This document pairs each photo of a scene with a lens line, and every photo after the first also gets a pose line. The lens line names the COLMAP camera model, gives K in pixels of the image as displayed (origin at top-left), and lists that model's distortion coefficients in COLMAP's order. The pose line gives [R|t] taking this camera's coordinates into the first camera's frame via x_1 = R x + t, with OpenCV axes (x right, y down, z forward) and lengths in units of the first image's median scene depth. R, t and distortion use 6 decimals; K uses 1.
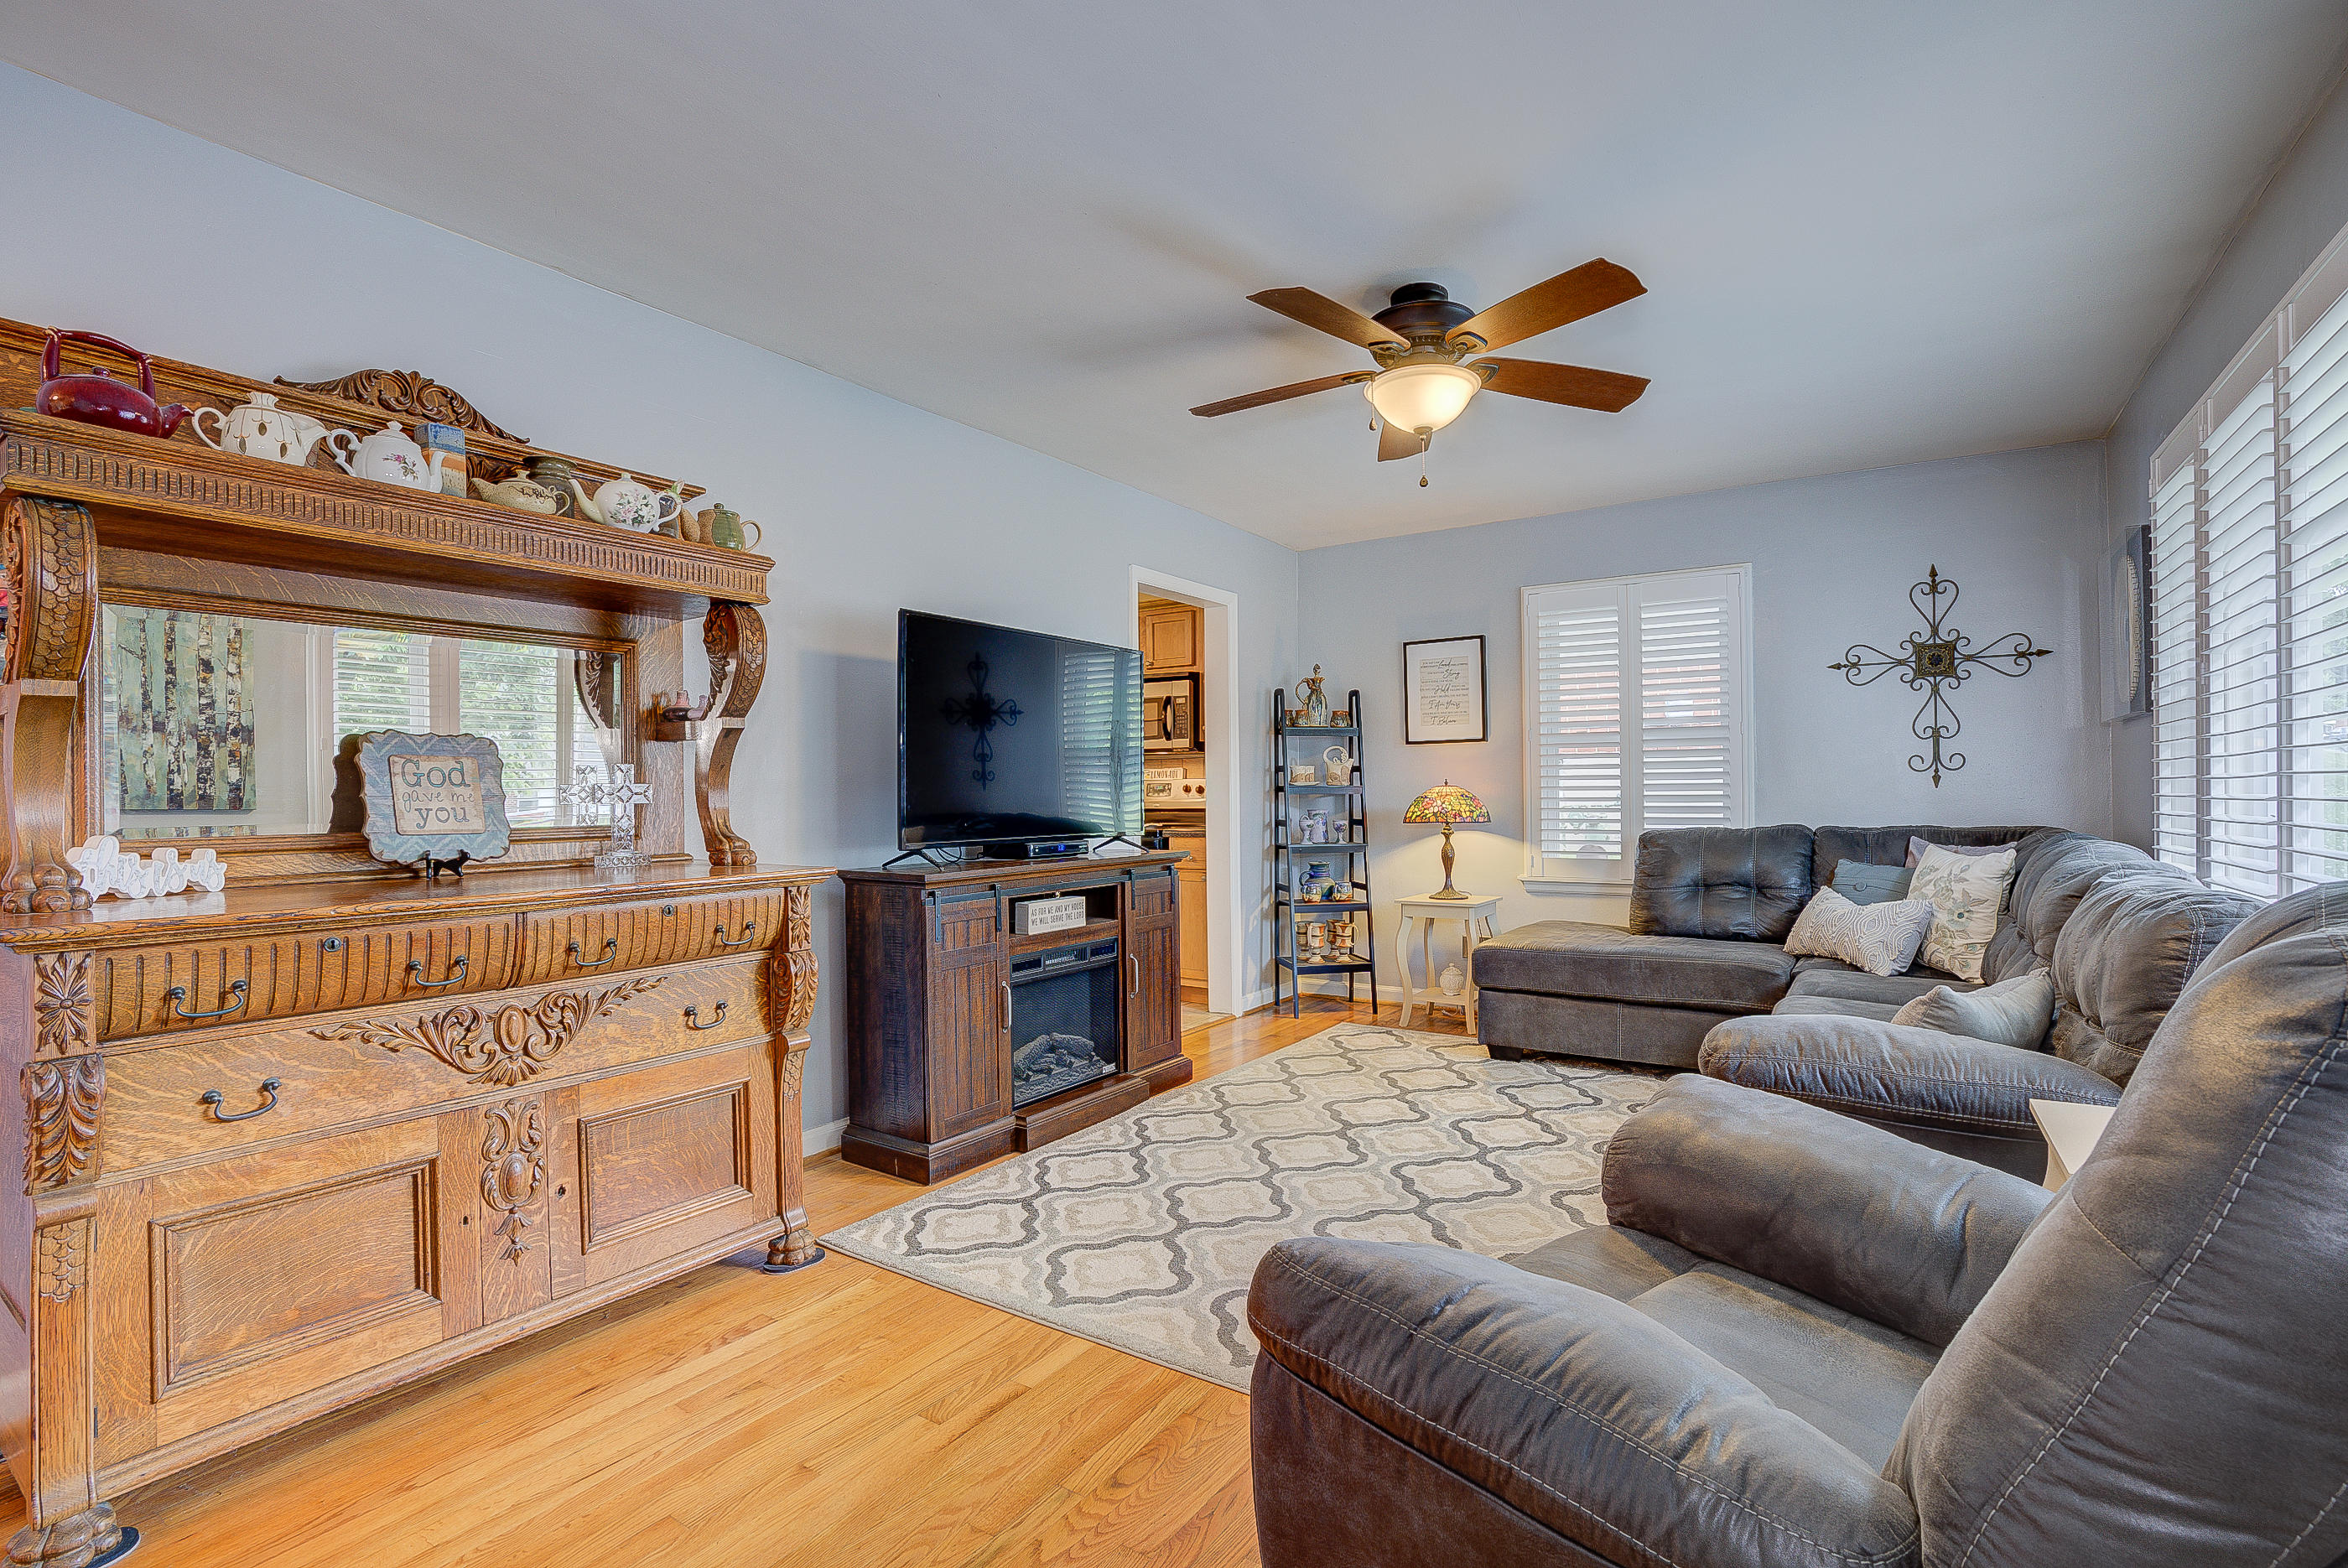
lens RADIAL K [[1087.5, 0, 1165.3], [0, 1087.5, 769.2], [0, 0, 1]] dist [-0.050771, 0.013628]
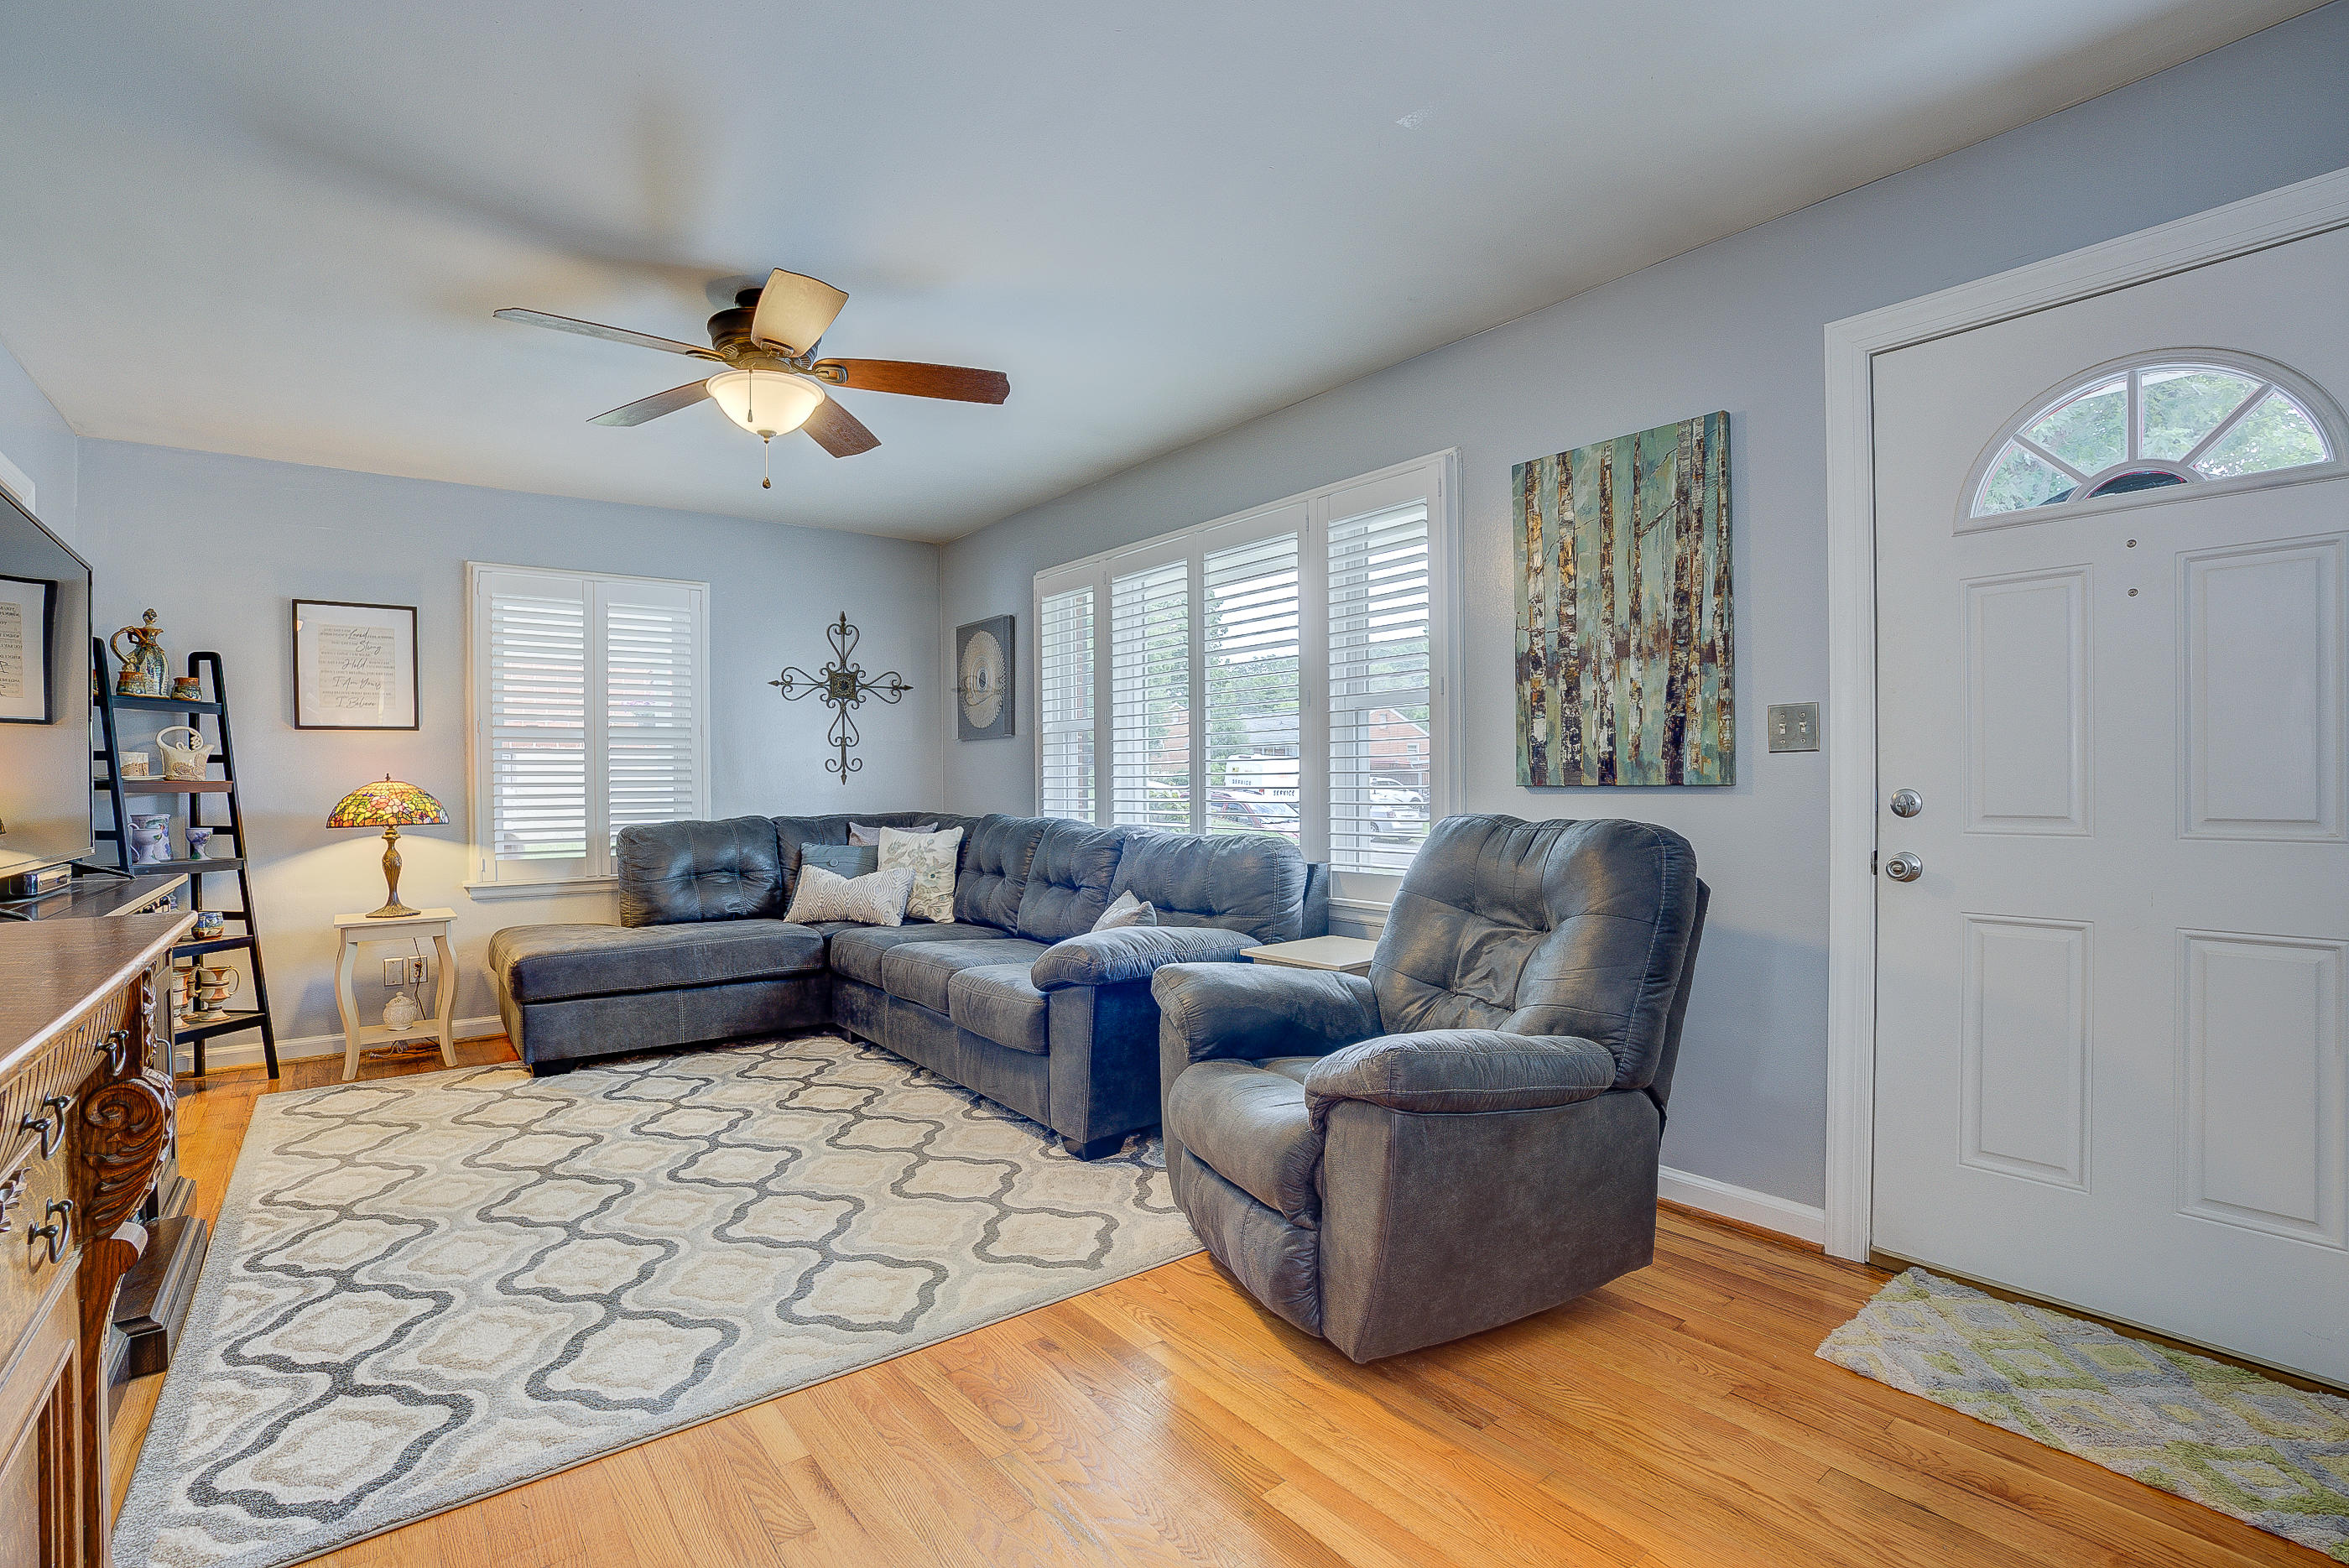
lens RADIAL K [[1088.0, 0, 1172.3], [0, 1088.0, 780.3], [0, 0, 1]] dist [-0.050771, 0.013628]
pose [[0.310529, 0.006931, 0.950539, -0.414125], [-0.013451, 0.999905, -0.002897, 0.010832], [-0.950469, -0.011886, 0.310593, 0.216318]]
